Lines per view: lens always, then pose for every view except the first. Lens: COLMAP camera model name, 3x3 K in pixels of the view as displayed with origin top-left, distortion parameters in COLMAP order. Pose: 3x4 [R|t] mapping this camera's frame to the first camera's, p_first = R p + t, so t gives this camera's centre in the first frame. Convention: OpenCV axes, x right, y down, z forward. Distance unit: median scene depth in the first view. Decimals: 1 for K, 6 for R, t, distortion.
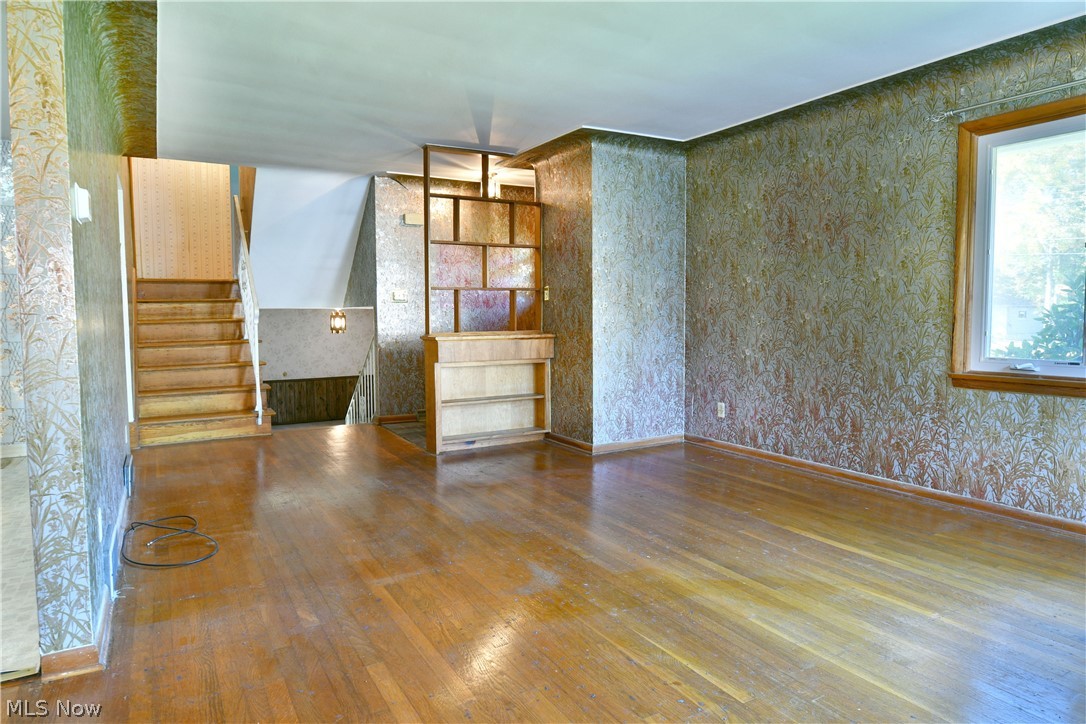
lens RADIAL K [[663.5, 0, 538.5], [0, 663.5, 356.6], [0, 0, 1]] dist [-0.019999, -0.001427]
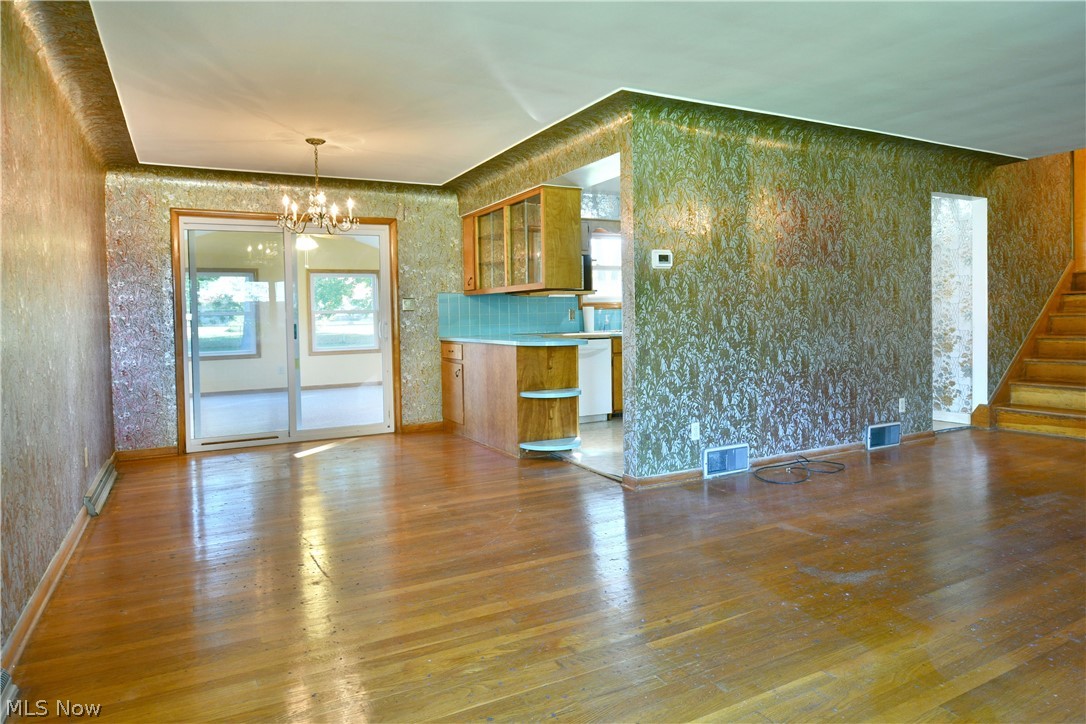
lens RADIAL K [[663.5, 0, 546.3], [0, 663.5, 328.7], [0, 0, 1]] dist [-0.019999, -0.001427]
pose [[-0.022660, 0.025760, -0.999411, 0.612021], [-0.046429, 0.998562, 0.026791, -0.028648], [0.998665, 0.047009, -0.021431, 0.333847]]
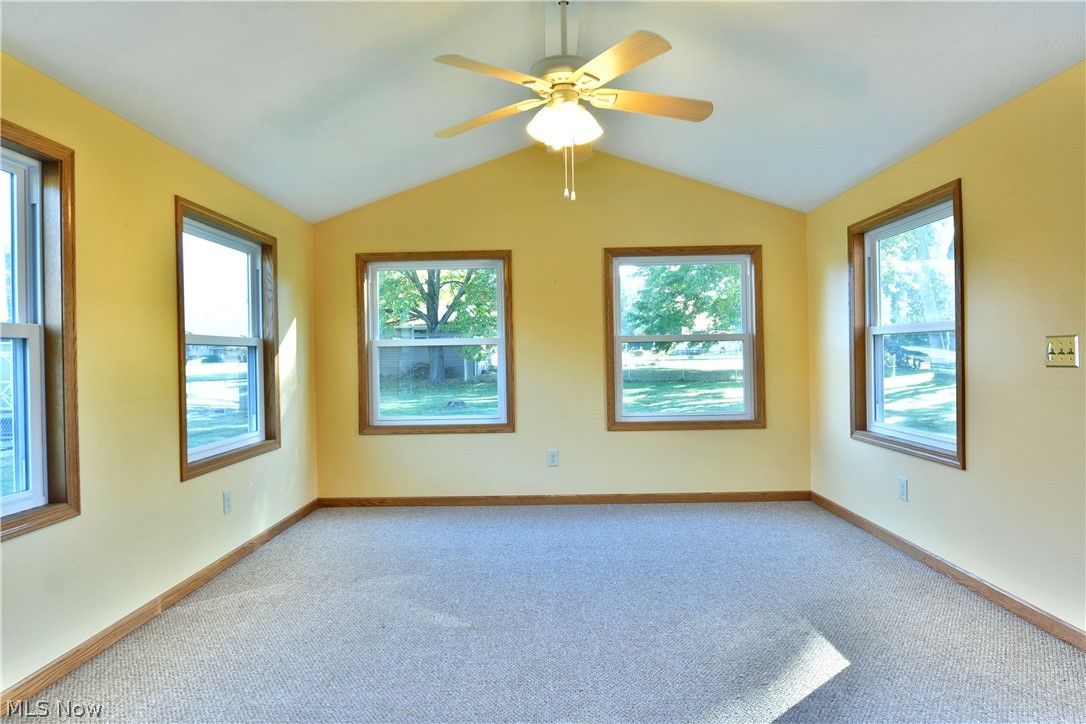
lens RADIAL K [[663.5, 0, 542.0], [0, 663.5, 359.7], [0, 0, 1]] dist [-0.019999, -0.001427]
pose [[-0.504917, 0.019108, -0.862957, -0.688019], [-0.036971, 0.998359, 0.043738, 0.004950], [0.862376, 0.053989, -0.503381, -0.090009]]
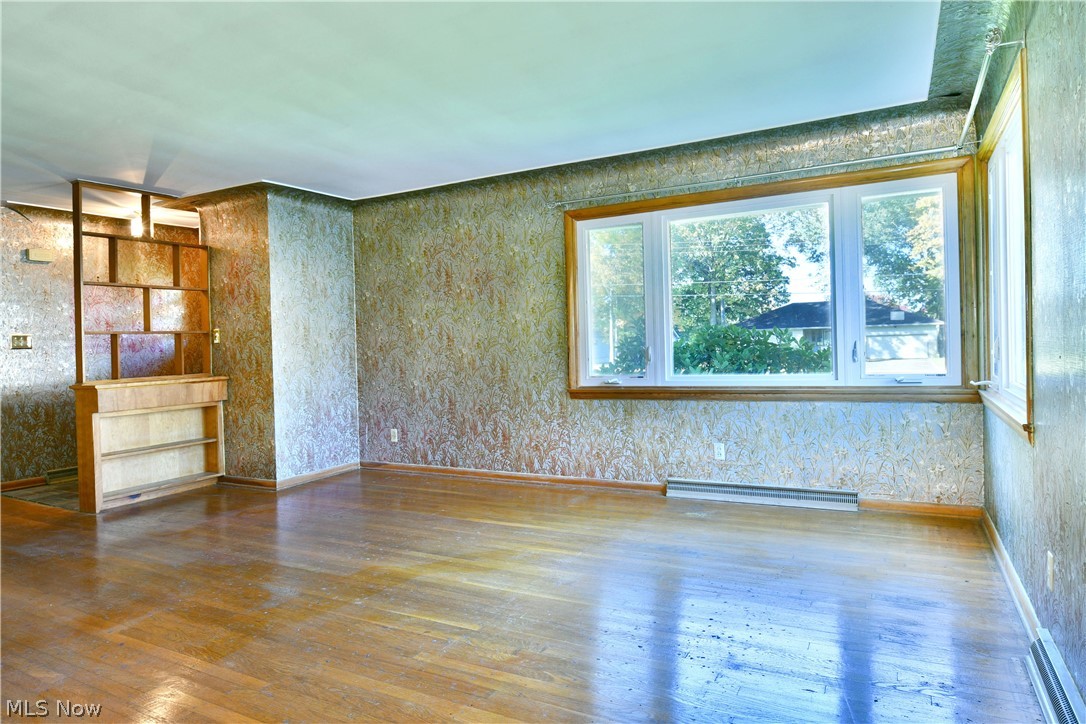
lens RADIAL K [[663.5, 0, 532.9], [0, 663.5, 361.7], [0, 0, 1]] dist [-0.019999, -0.001427]
pose [[0.855182, -0.038007, 0.516932, -0.117077], [0.062721, 0.997568, -0.030416, 0.004435], [-0.514519, 0.058433, 0.855486, -0.116534]]
